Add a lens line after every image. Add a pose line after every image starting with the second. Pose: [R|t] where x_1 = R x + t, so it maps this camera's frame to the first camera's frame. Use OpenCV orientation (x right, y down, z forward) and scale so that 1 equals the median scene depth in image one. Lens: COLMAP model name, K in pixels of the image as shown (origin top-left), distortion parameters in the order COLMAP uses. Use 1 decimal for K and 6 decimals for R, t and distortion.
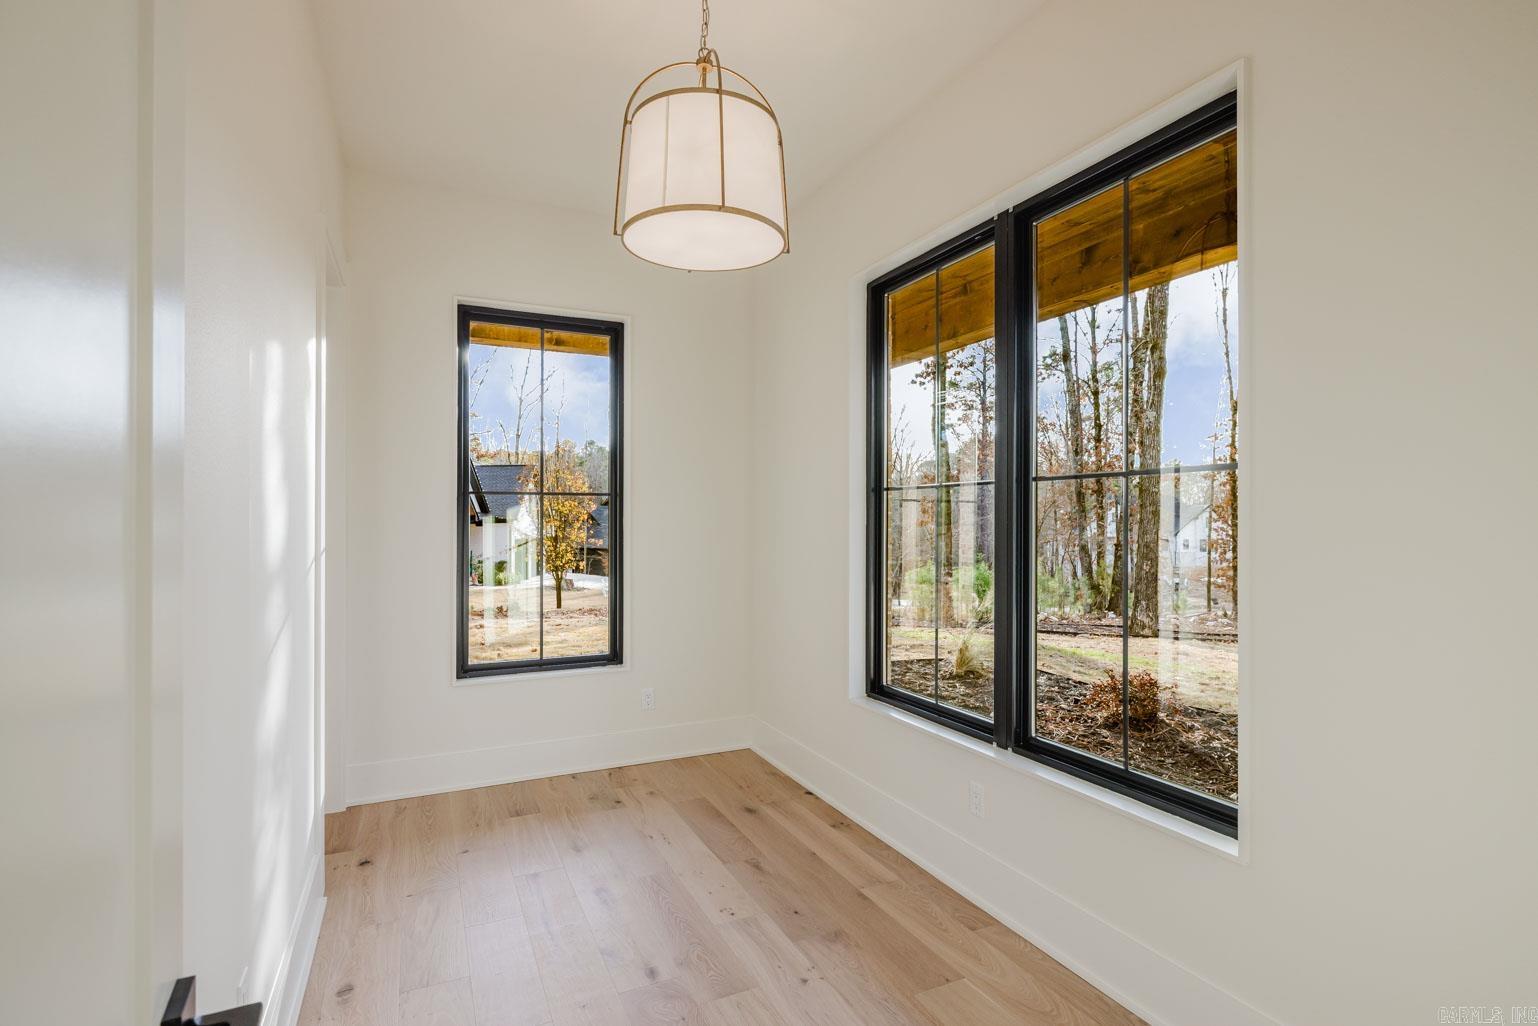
lens RADIAL K [[758.3, 0, 767.2], [0, 758.3, 517.7], [0, 0, 1]] dist [-0.000649, -0.000031]
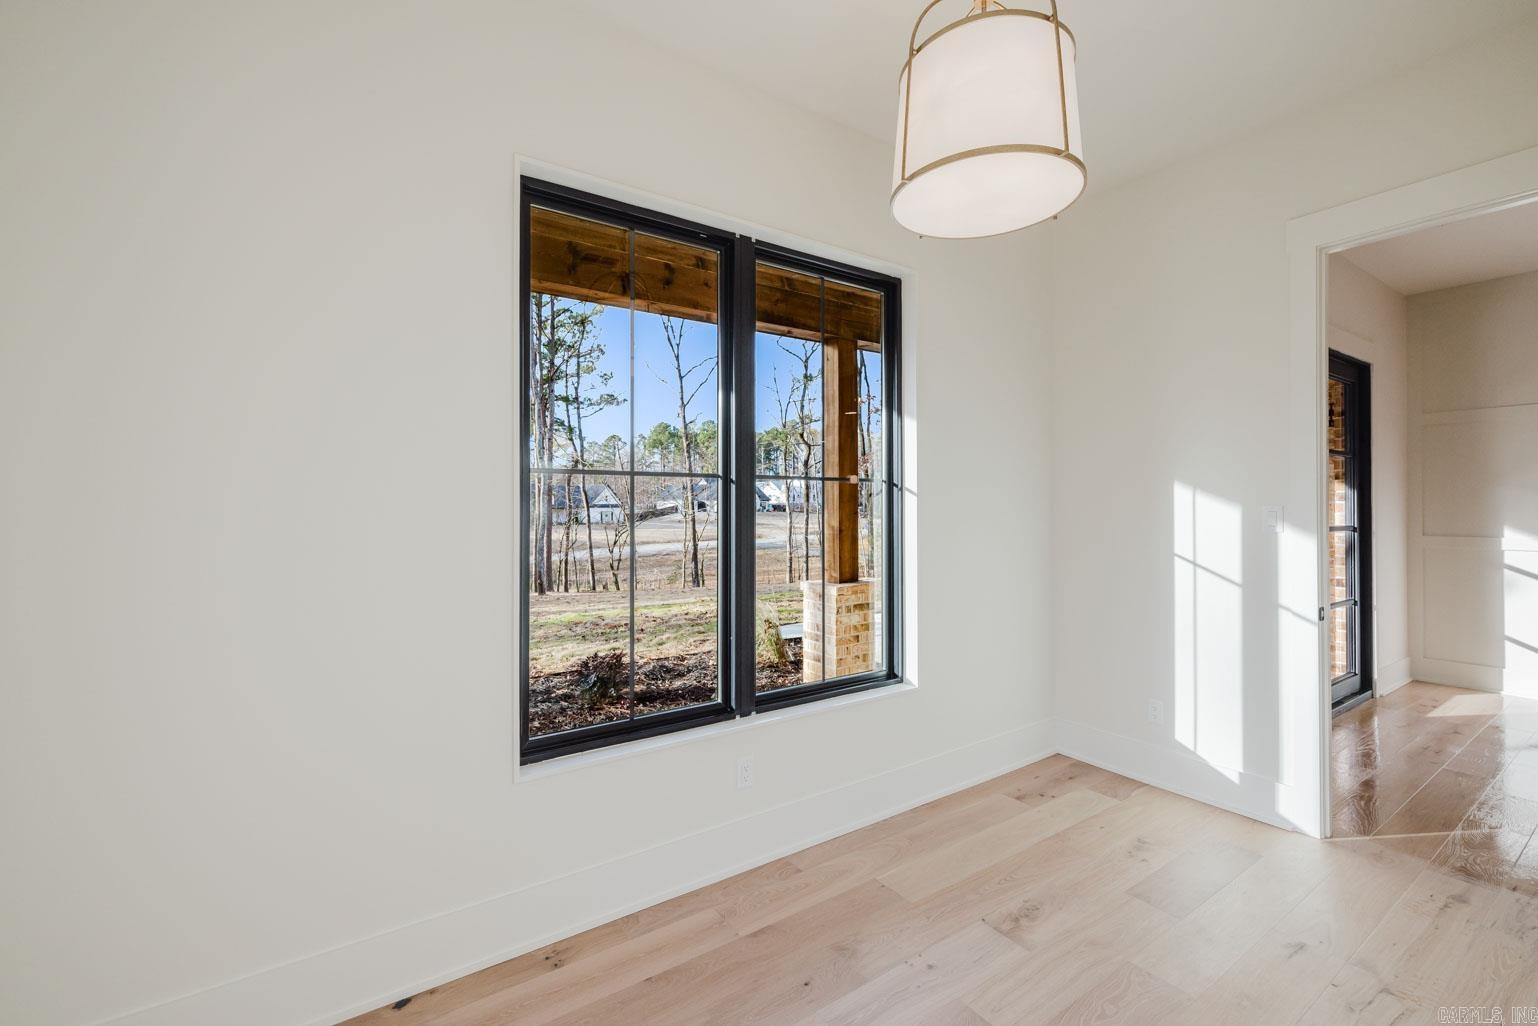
lens RADIAL K [[658.7, 0, 764.7], [0, 658.7, 510.2], [0, 0, 1]] dist [0.001012, 0.000095]
pose [[-0.181013, 0.008449, 0.983444, -0.584263], [-0.002268, 0.999957, -0.009008, 0.009068], [-0.983478, -0.003861, -0.180986, 1.034834]]
